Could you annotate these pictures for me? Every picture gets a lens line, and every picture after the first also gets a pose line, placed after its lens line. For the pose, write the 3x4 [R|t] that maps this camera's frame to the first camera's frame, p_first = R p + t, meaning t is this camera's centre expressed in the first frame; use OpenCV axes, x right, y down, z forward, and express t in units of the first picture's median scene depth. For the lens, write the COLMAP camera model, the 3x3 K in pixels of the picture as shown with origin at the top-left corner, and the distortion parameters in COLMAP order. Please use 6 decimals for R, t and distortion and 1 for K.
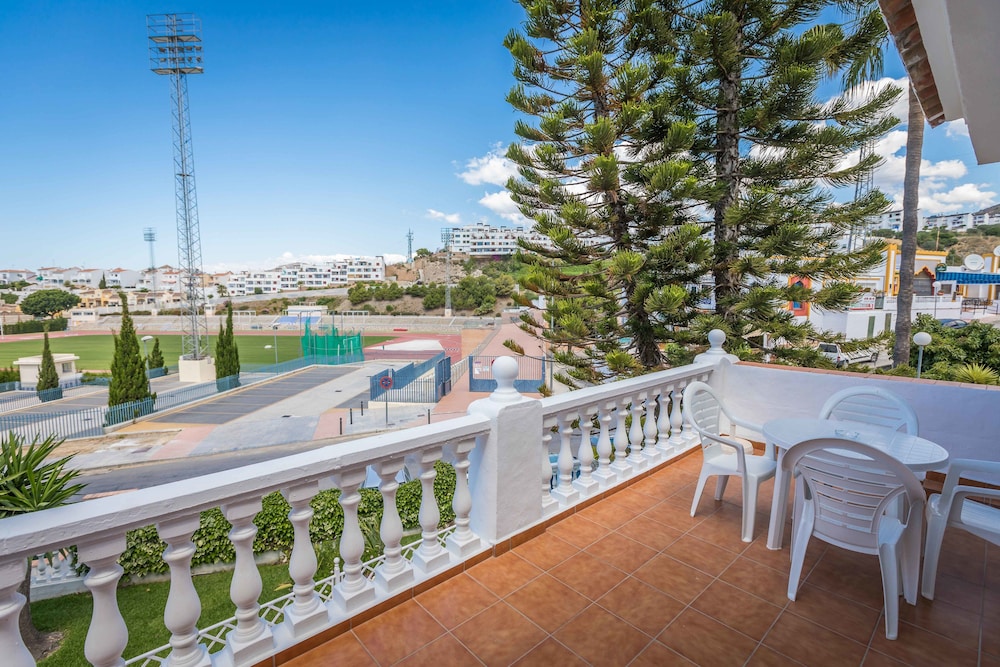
lens RADIAL K [[451.8, 0, 500.0], [0, 451.8, 333.5], [0, 0, 1]] dist [0.000810, 0.000325]
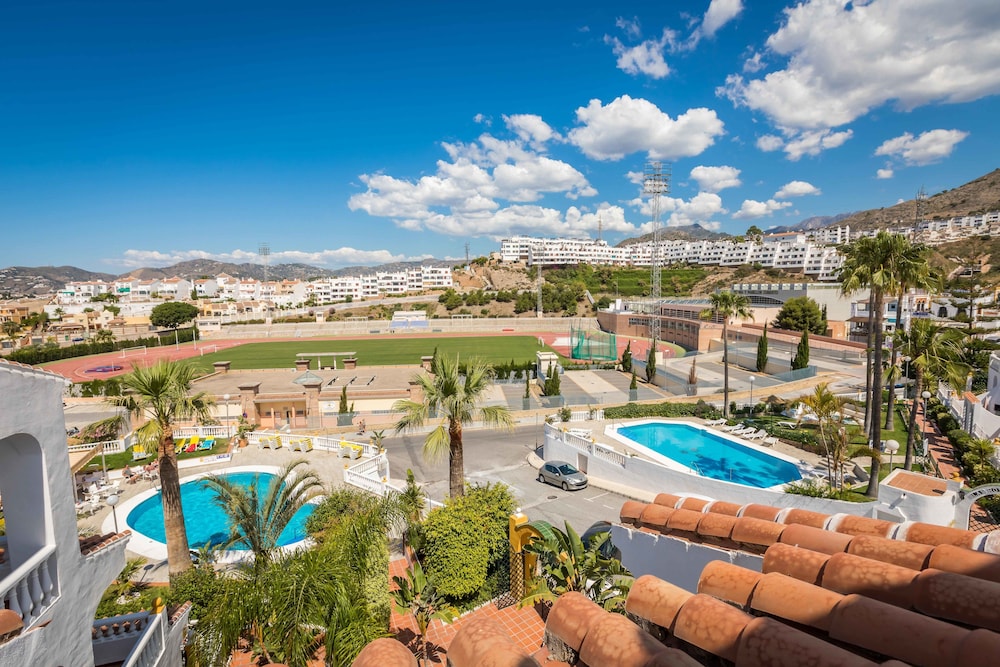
lens RADIAL K [[451.8, 0, 500.0], [0, 451.8, 333.5], [0, 0, 1]] dist [0.000810, 0.000325]
pose [[0.982690, -0.031944, 0.182484, -0.371211], [0.030054, 0.999462, 0.013112, -0.012148], [-0.182805, -0.007400, 0.983121, -0.141666]]
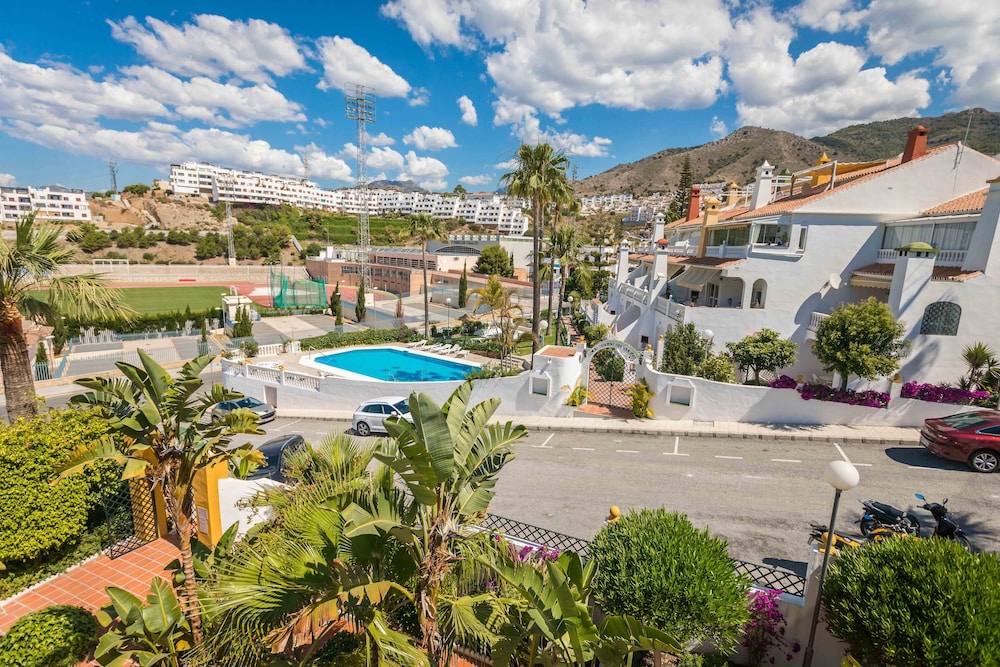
lens RADIAL K [[472.4, 0, 500.1], [0, 472.4, 338.5], [0, 0, 1]] dist [0.000236, -0.000525]
pose [[0.715569, -0.108952, 0.689994, -0.360716], [0.028388, 0.991481, 0.127118, 0.004857], [-0.697965, -0.071374, 0.712566, -0.138619]]
